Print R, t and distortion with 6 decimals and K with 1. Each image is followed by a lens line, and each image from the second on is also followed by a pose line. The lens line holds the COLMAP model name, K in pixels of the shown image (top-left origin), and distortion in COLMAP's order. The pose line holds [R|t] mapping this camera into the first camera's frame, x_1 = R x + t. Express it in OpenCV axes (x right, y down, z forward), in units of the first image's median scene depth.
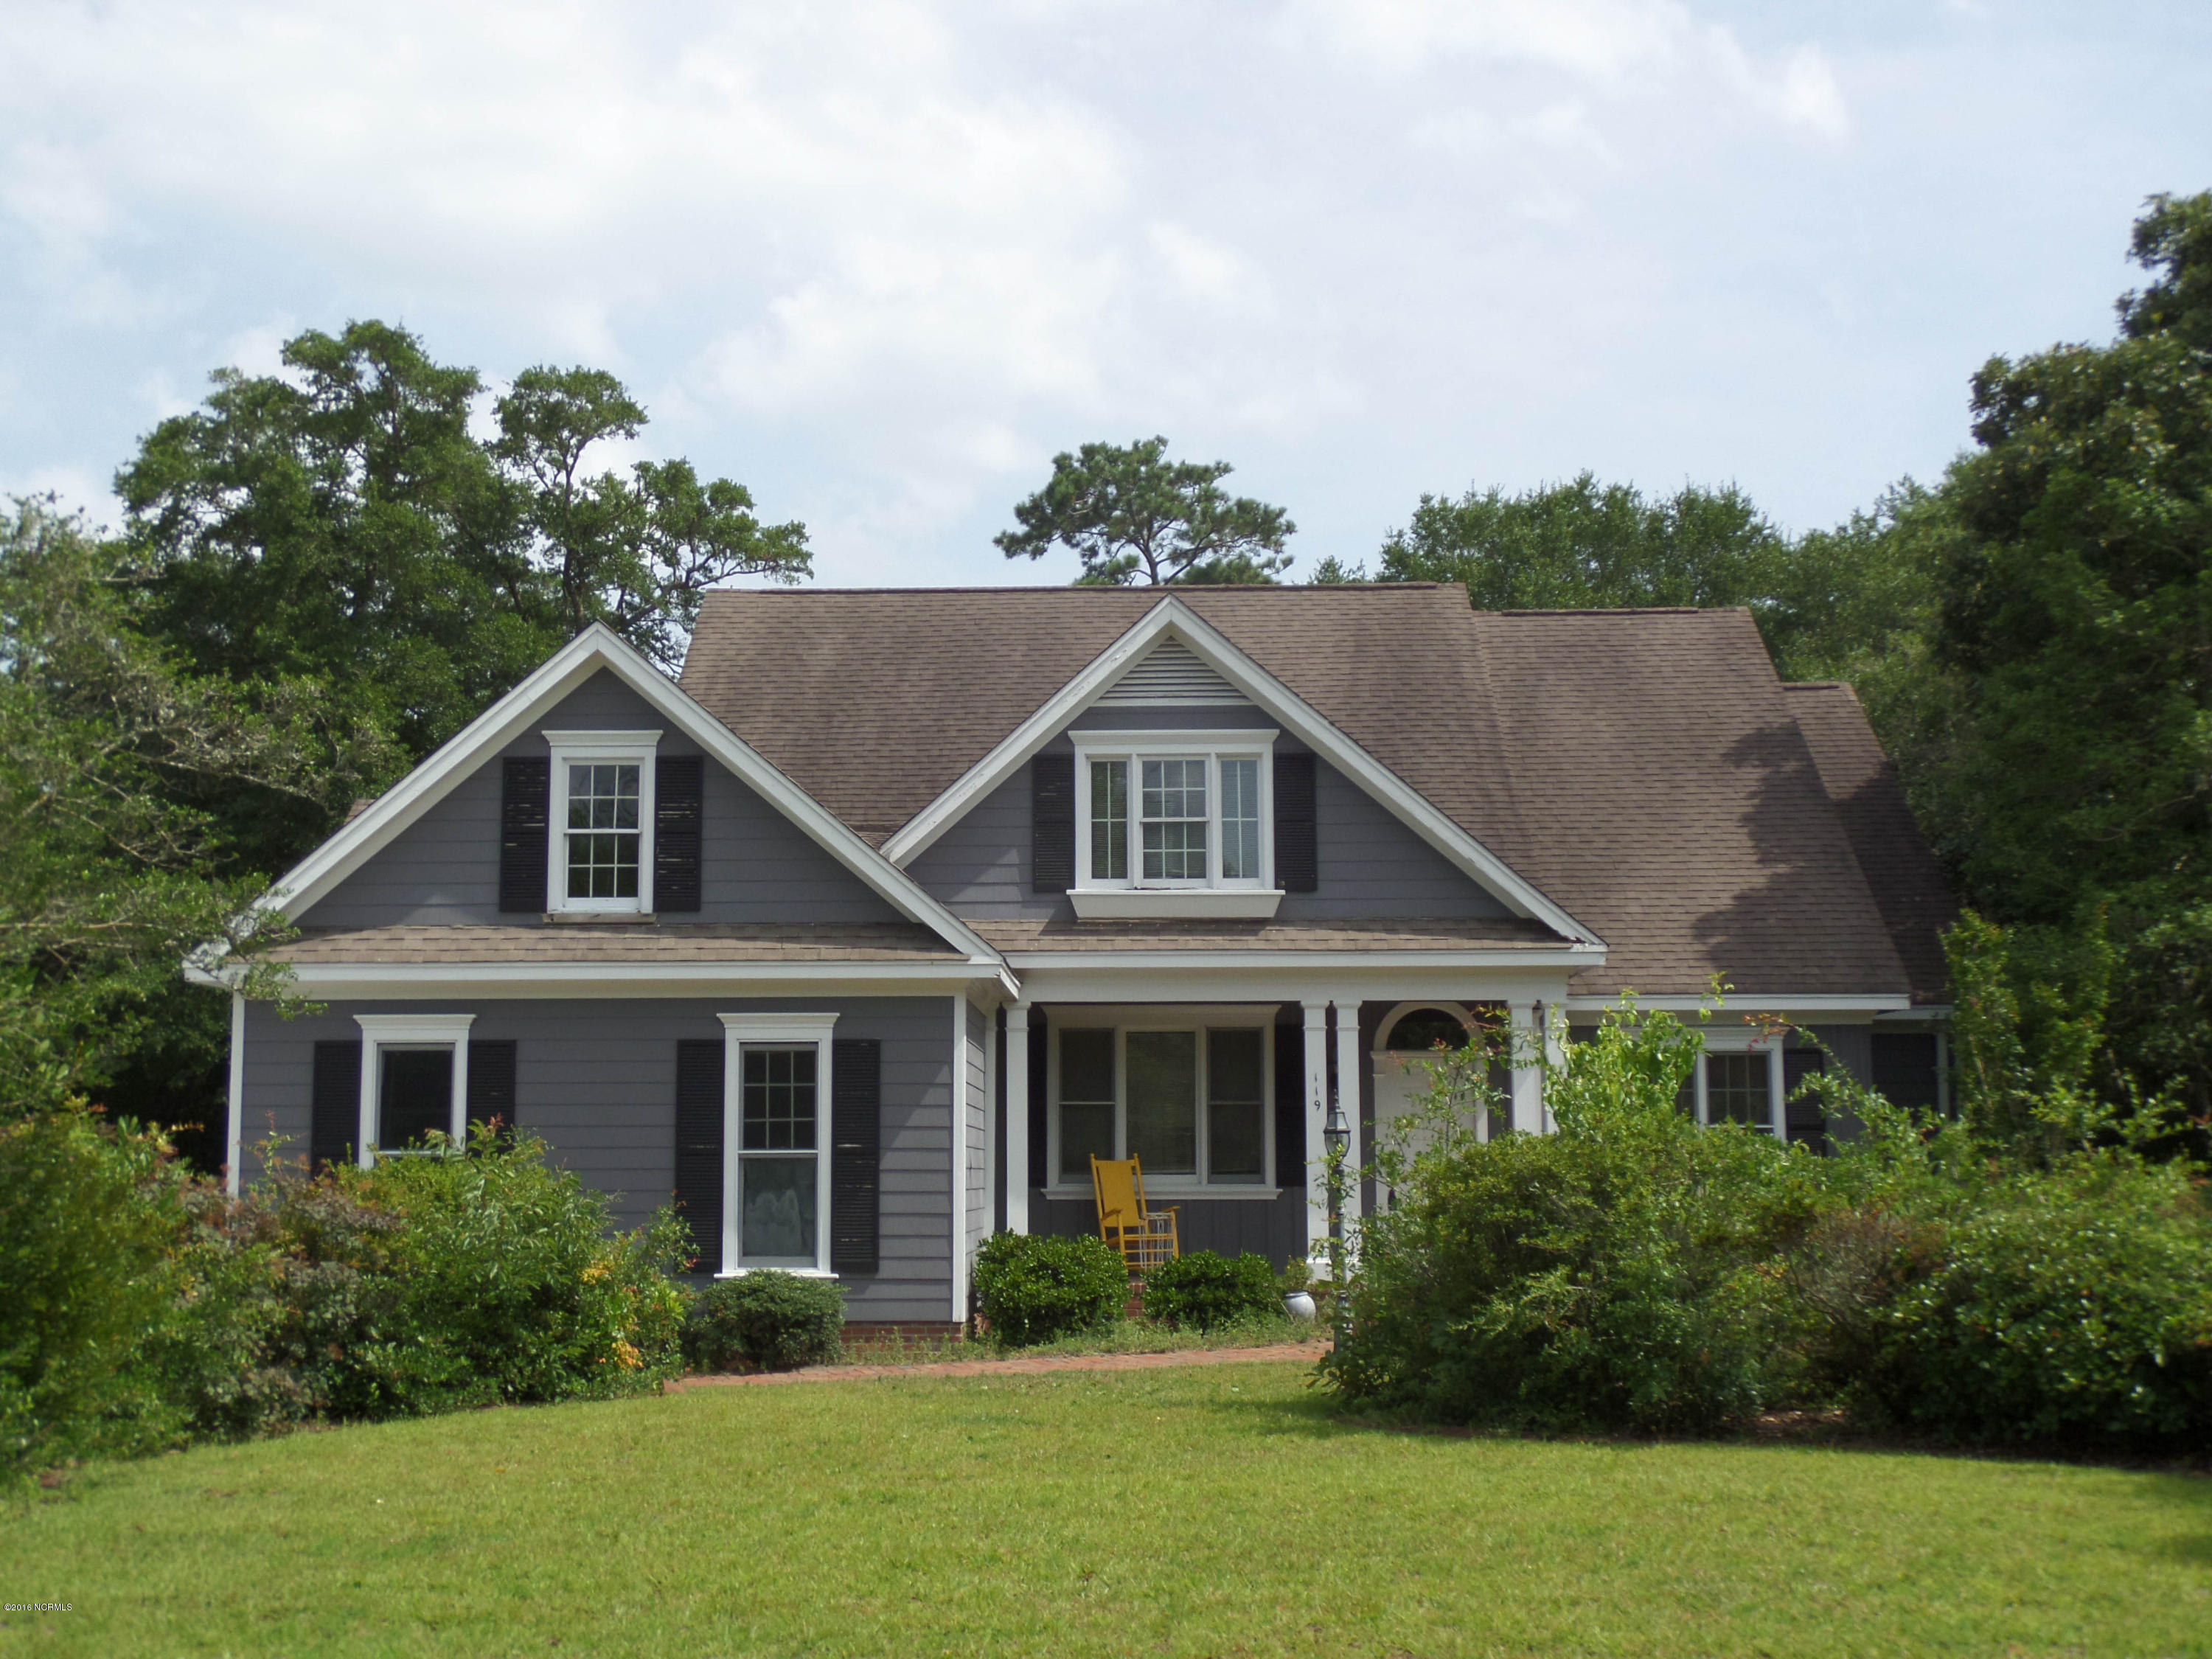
lens RADIAL K [[2642.9, 0, 1098.3], [0, 2642.9, 840.1], [0, 0, 1]] dist [-0.011849, 0.000000]
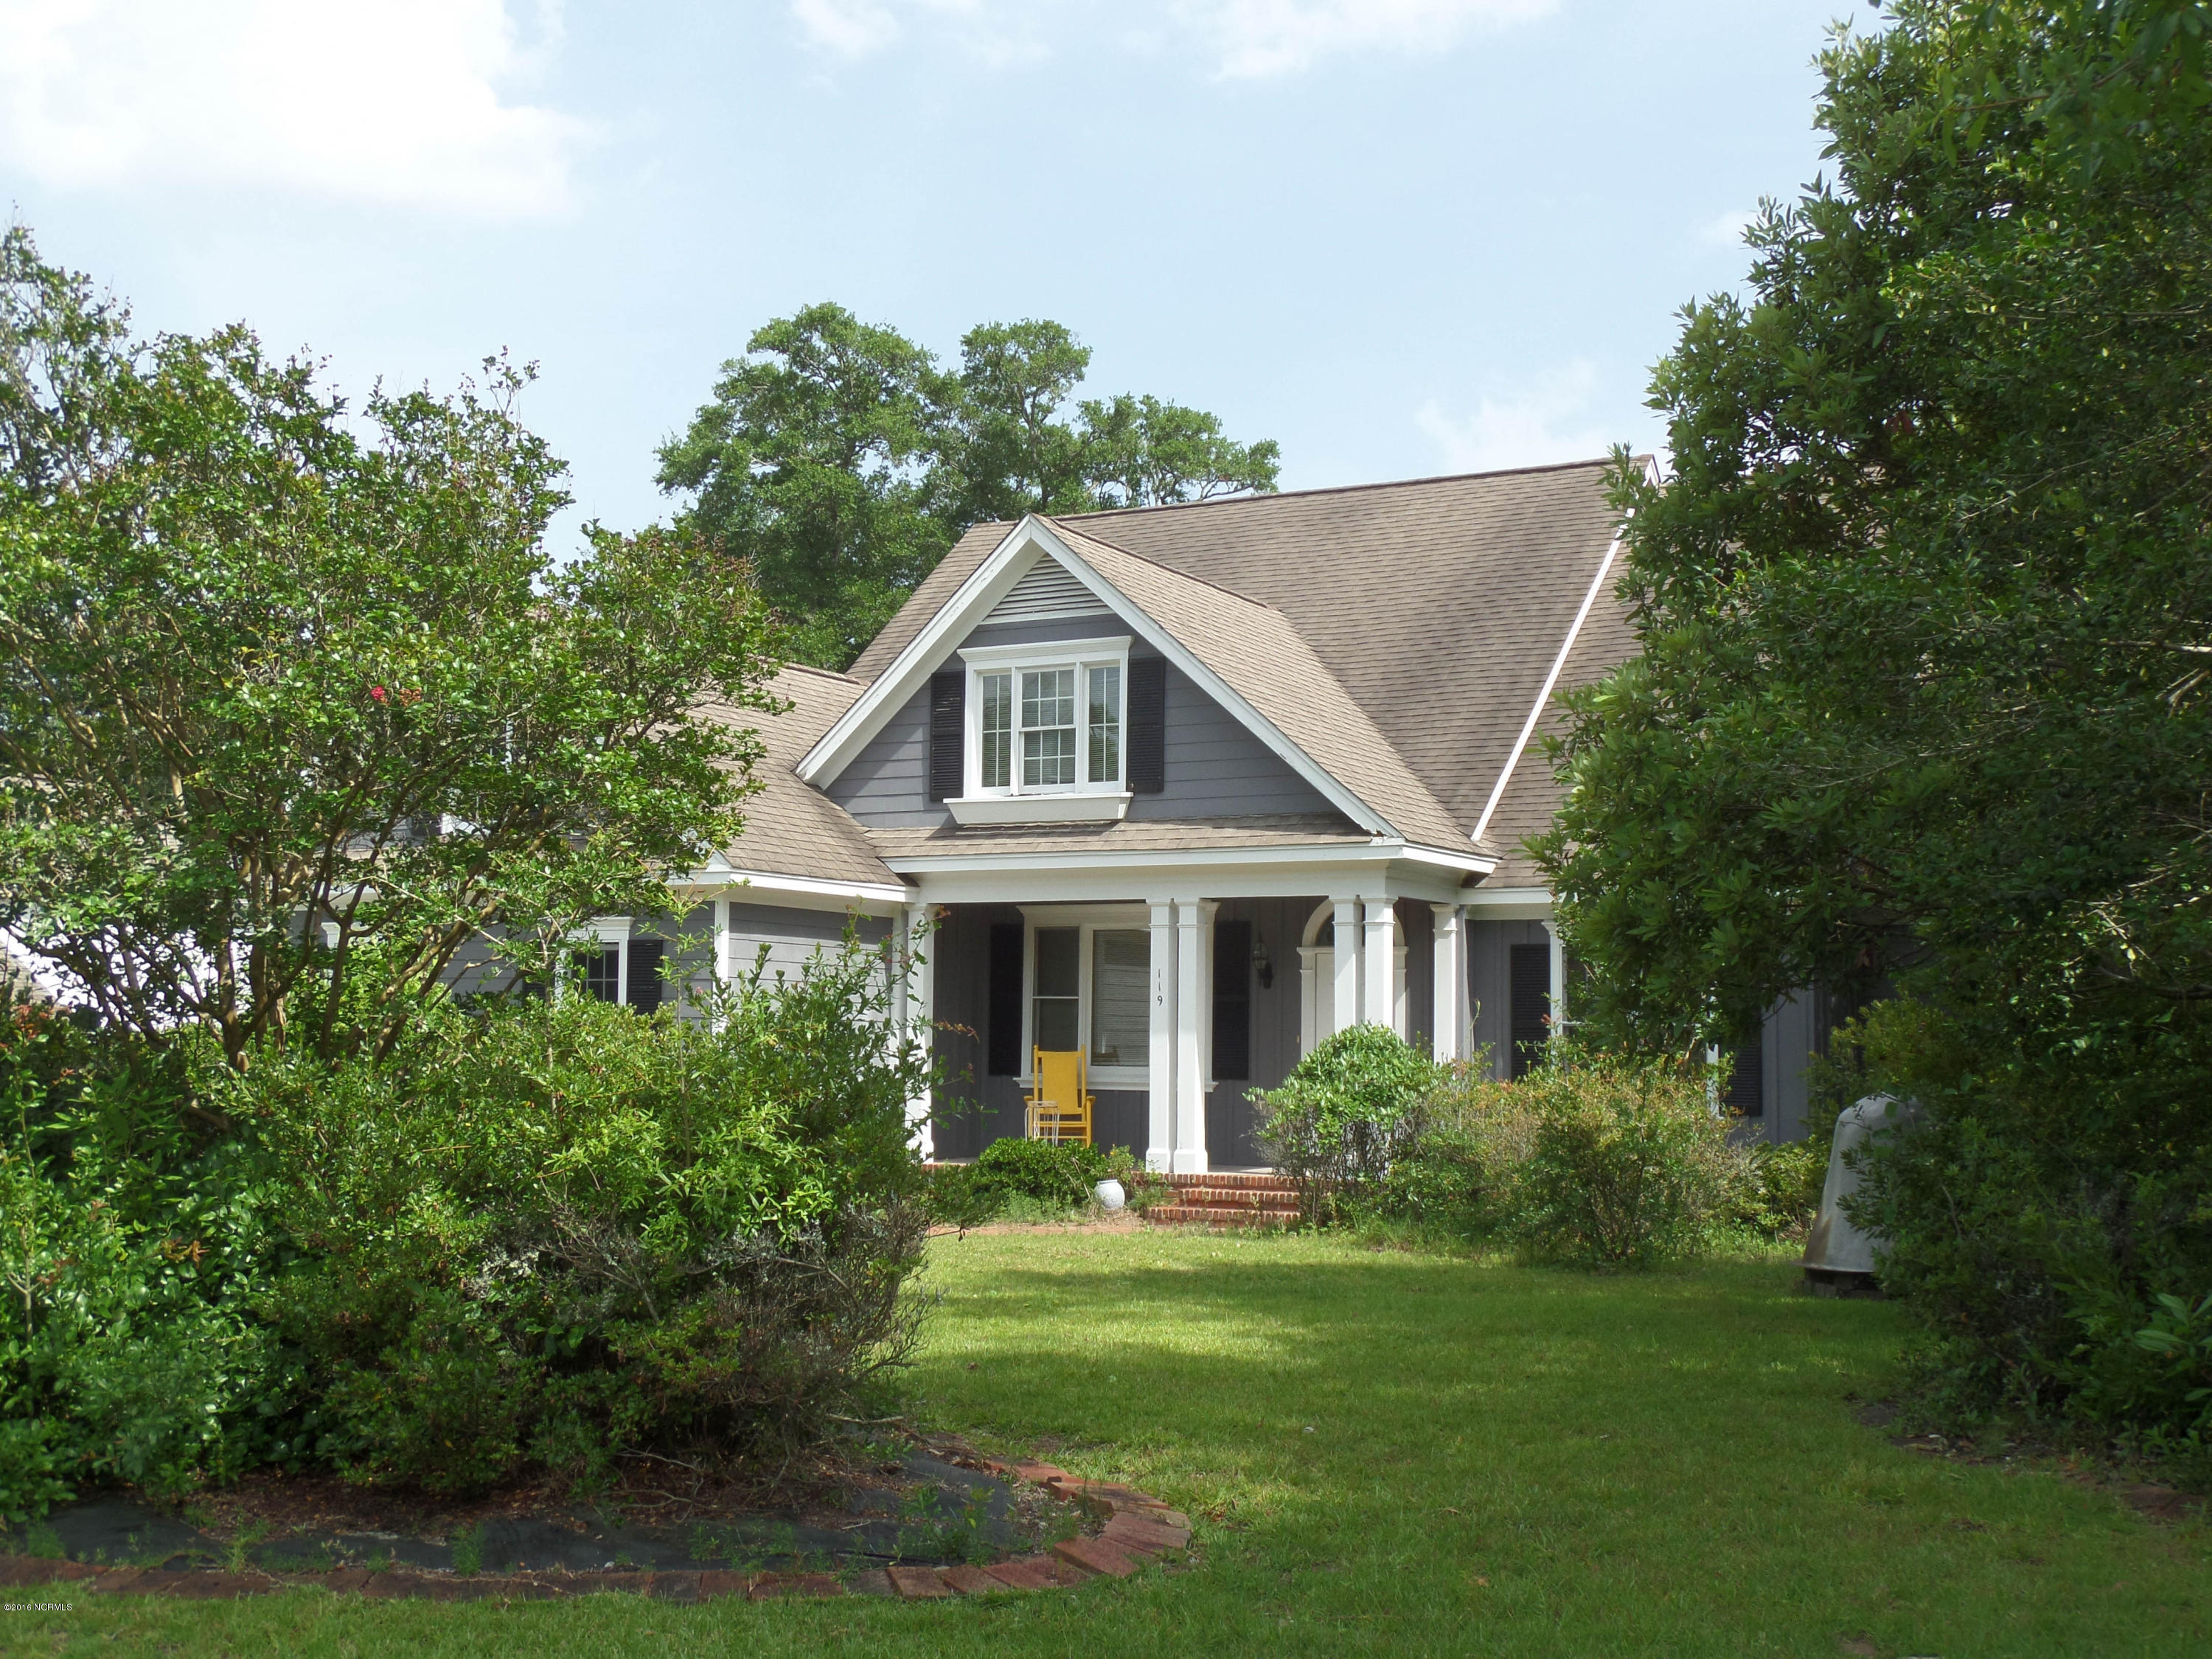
lens RADIAL K [[2642.9, 0, 1103.3], [0, 2642.9, 820.1], [0, 0, 1]] dist [-0.011849, 0.000000]
pose [[0.882034, -0.028484, -0.470324, 0.543756], [0.042893, 0.998881, 0.019945, 0.008784], [0.469229, -0.037766, 0.882269, 0.084508]]
